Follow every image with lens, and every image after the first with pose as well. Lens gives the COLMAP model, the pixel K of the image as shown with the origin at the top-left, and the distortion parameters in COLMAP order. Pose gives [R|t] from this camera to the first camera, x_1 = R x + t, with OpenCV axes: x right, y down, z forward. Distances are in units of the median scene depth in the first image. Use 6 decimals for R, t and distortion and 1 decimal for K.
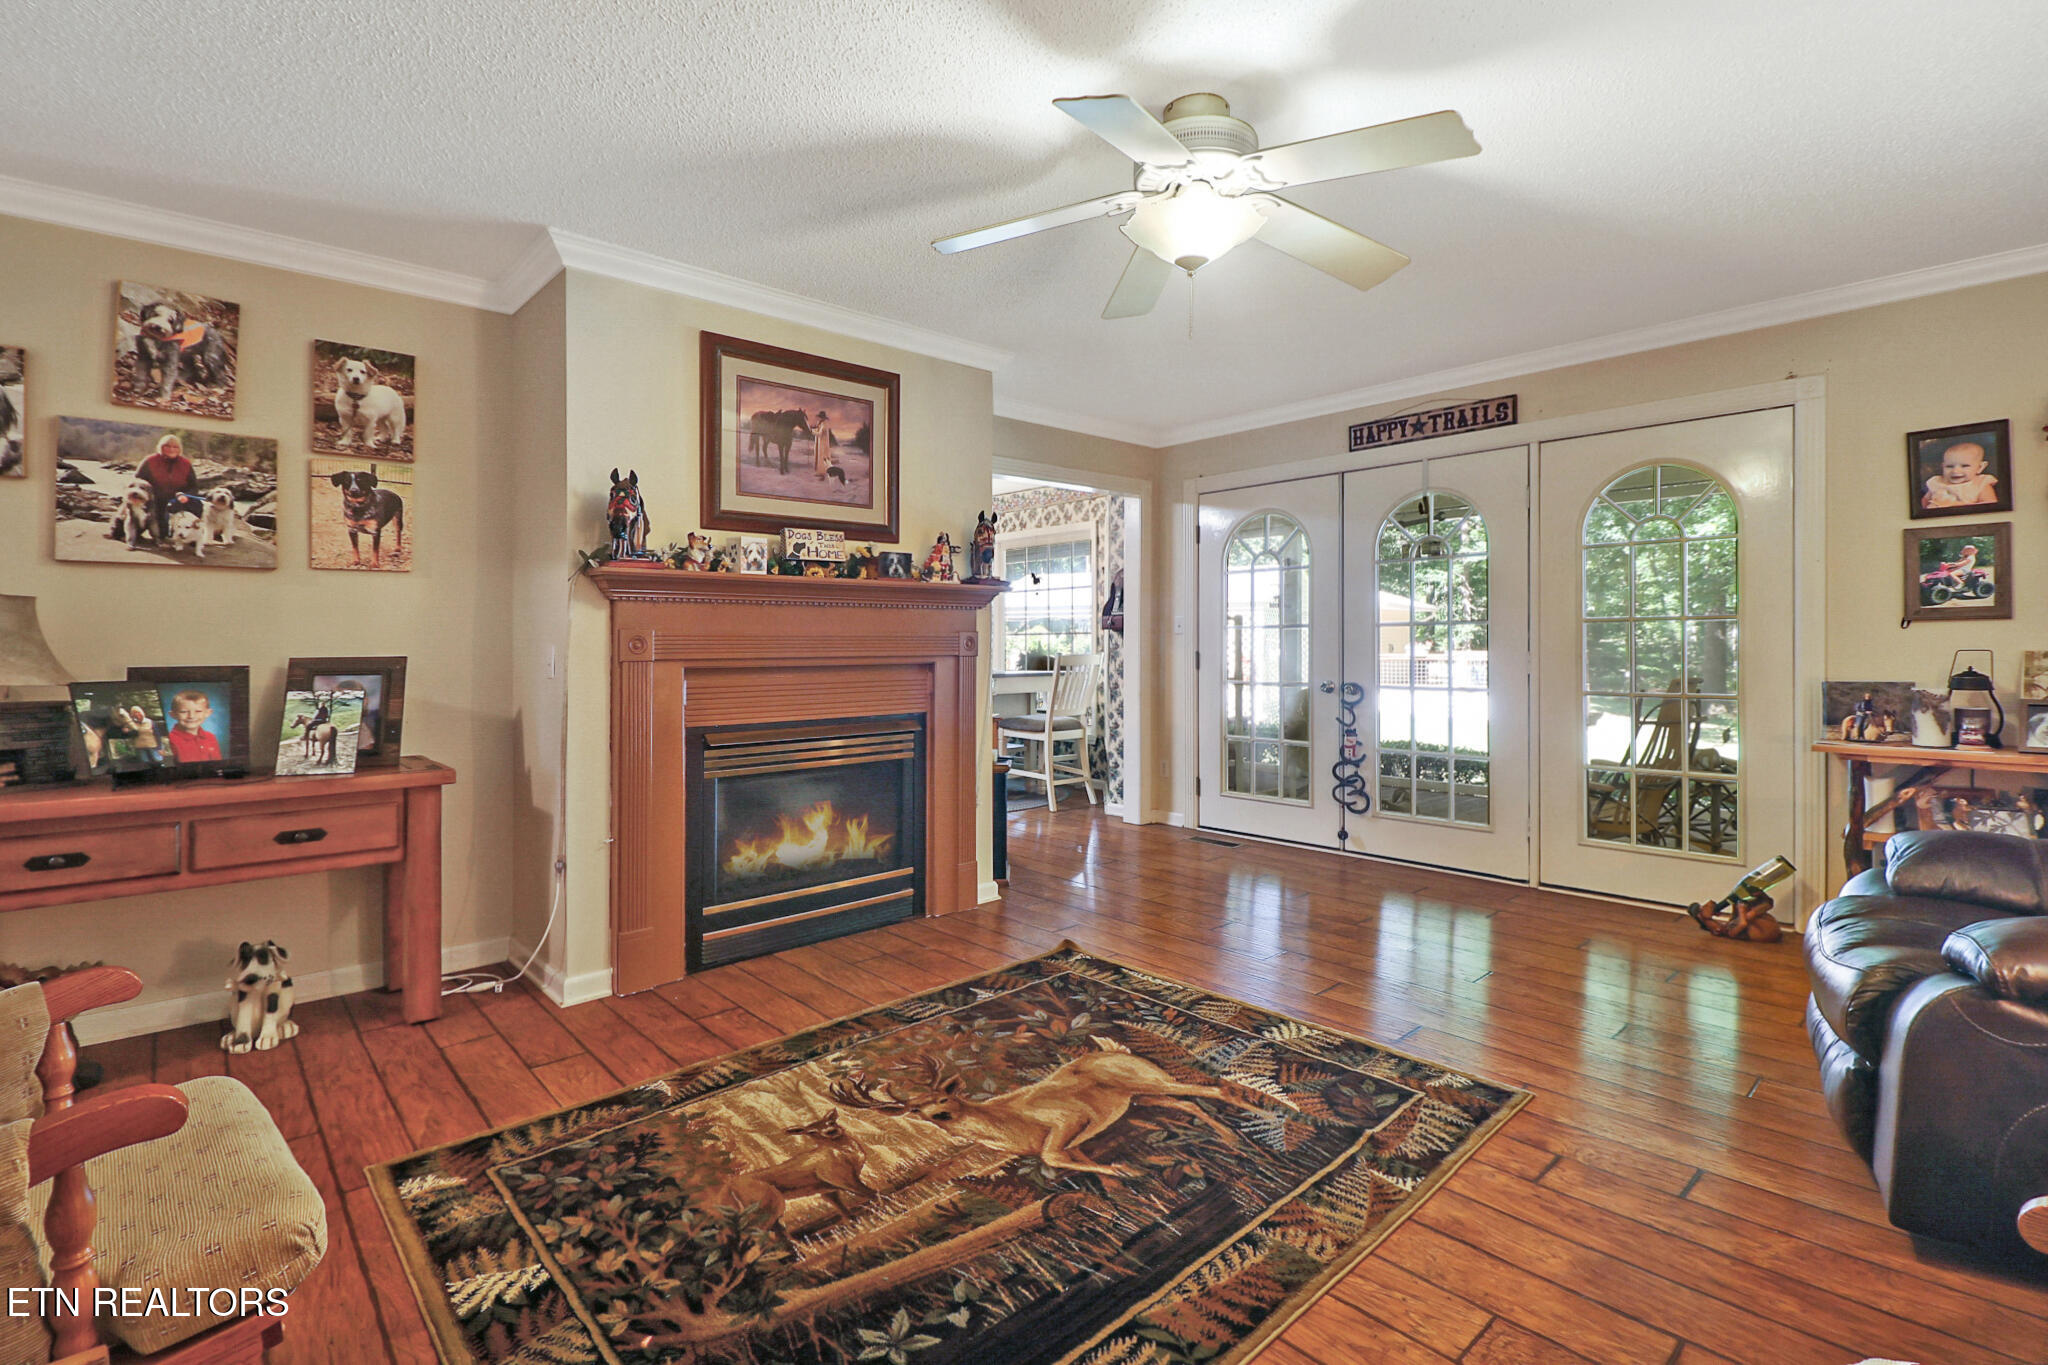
lens RADIAL K [[943.7, 0, 1001.3], [0, 943.7, 645.0], [0, 0, 1]] dist [-0.005282, -0.007514]
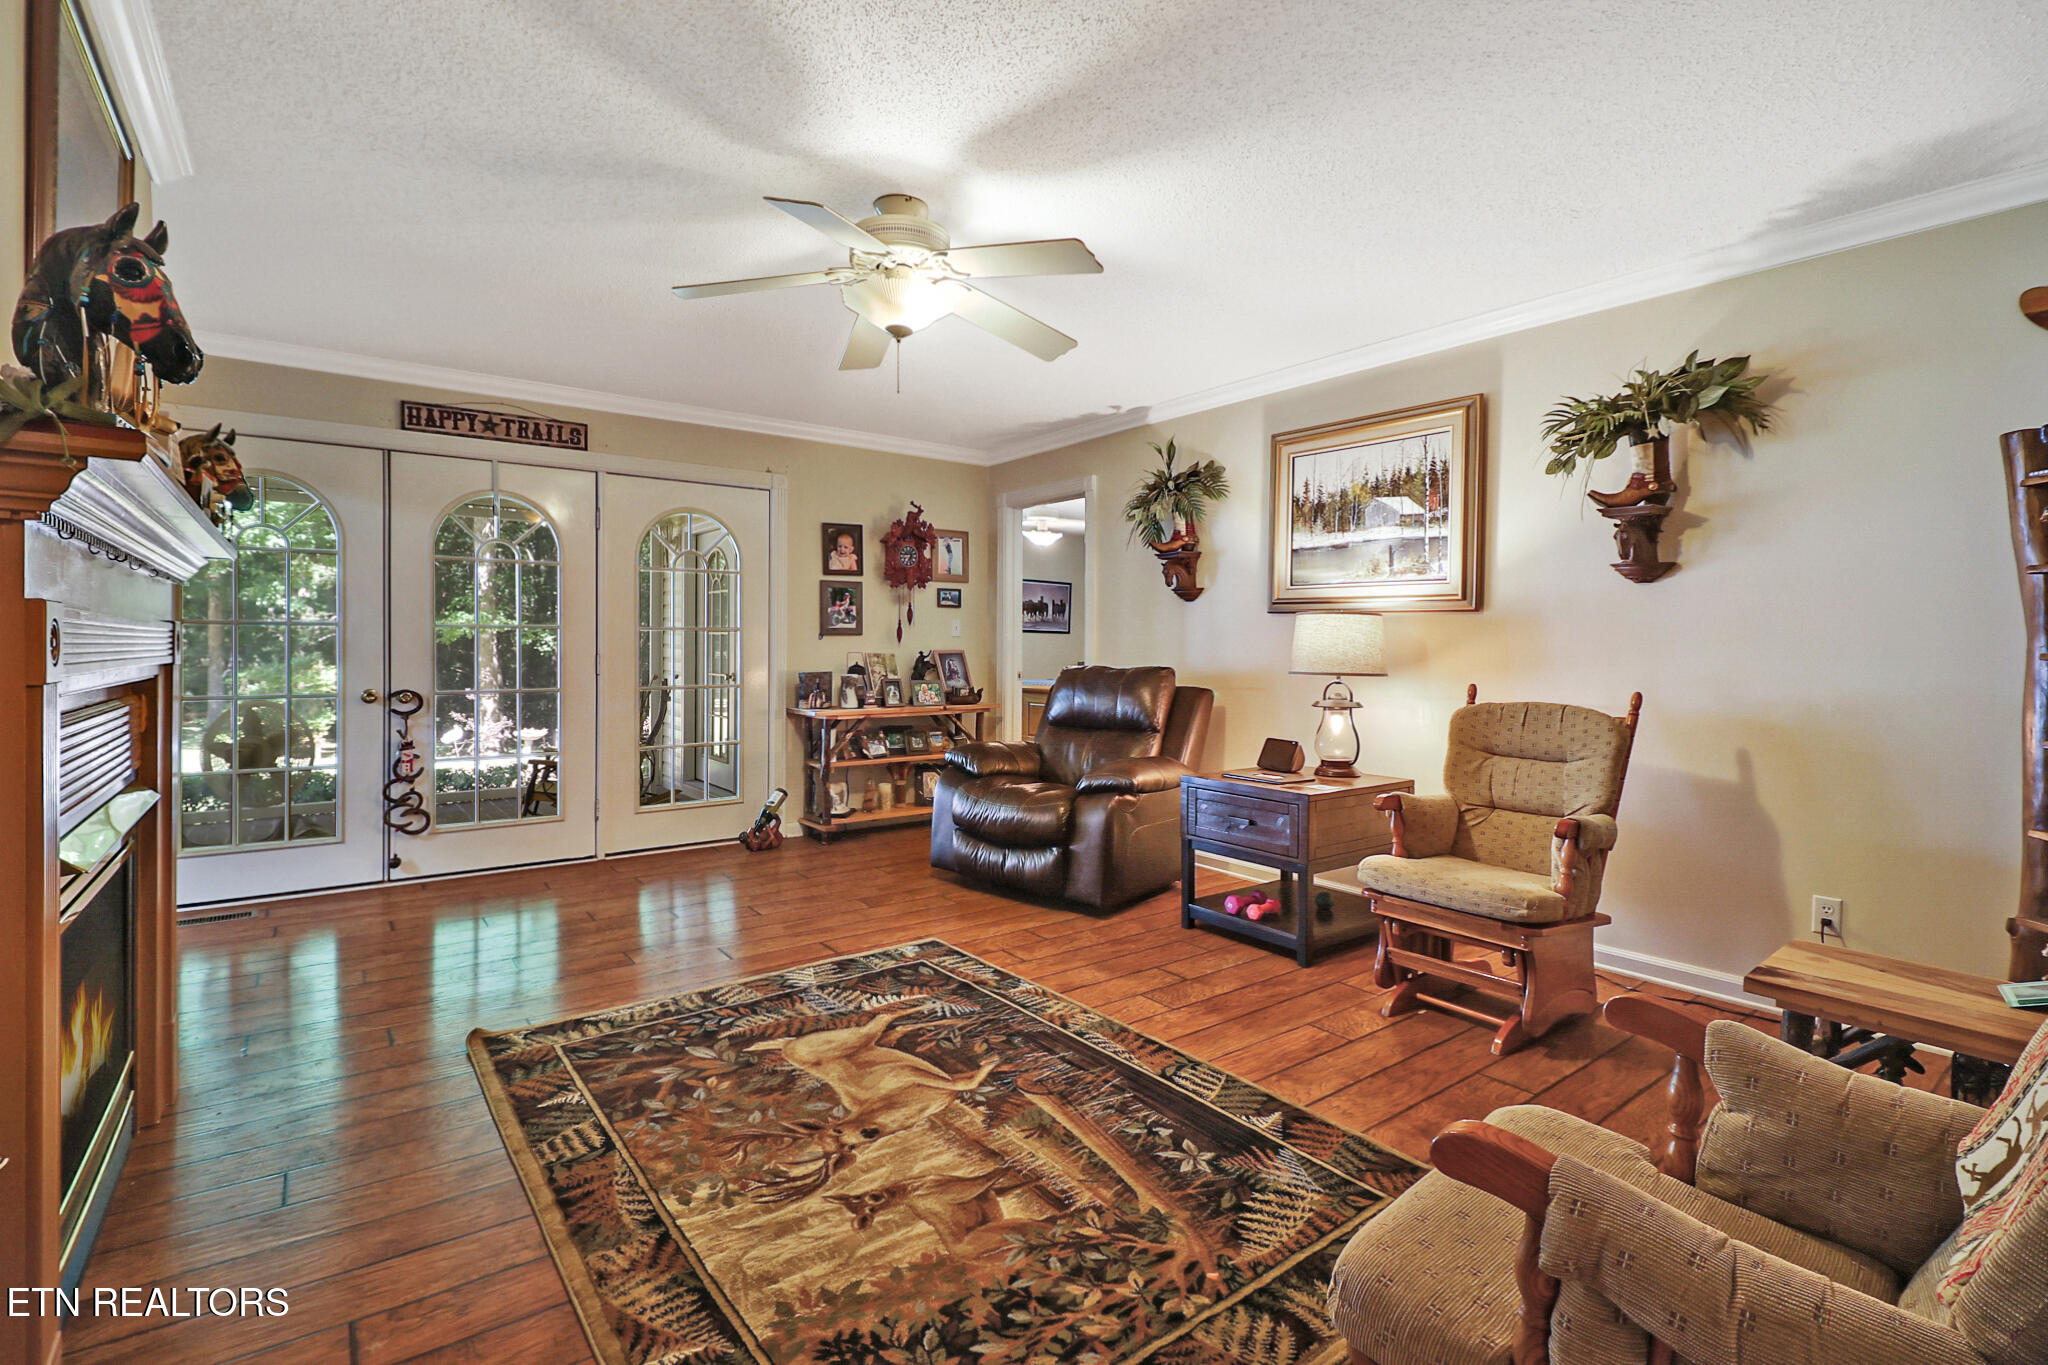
lens RADIAL K [[943.7, 0, 1010.5], [0, 943.7, 649.7], [0, 0, 1]] dist [-0.005282, -0.007514]
pose [[0.083813, 0.003371, 0.996476, -0.906472], [-0.004084, 0.999987, -0.003040, 0.005187], [-0.996473, -0.003815, 0.083826, 0.692390]]
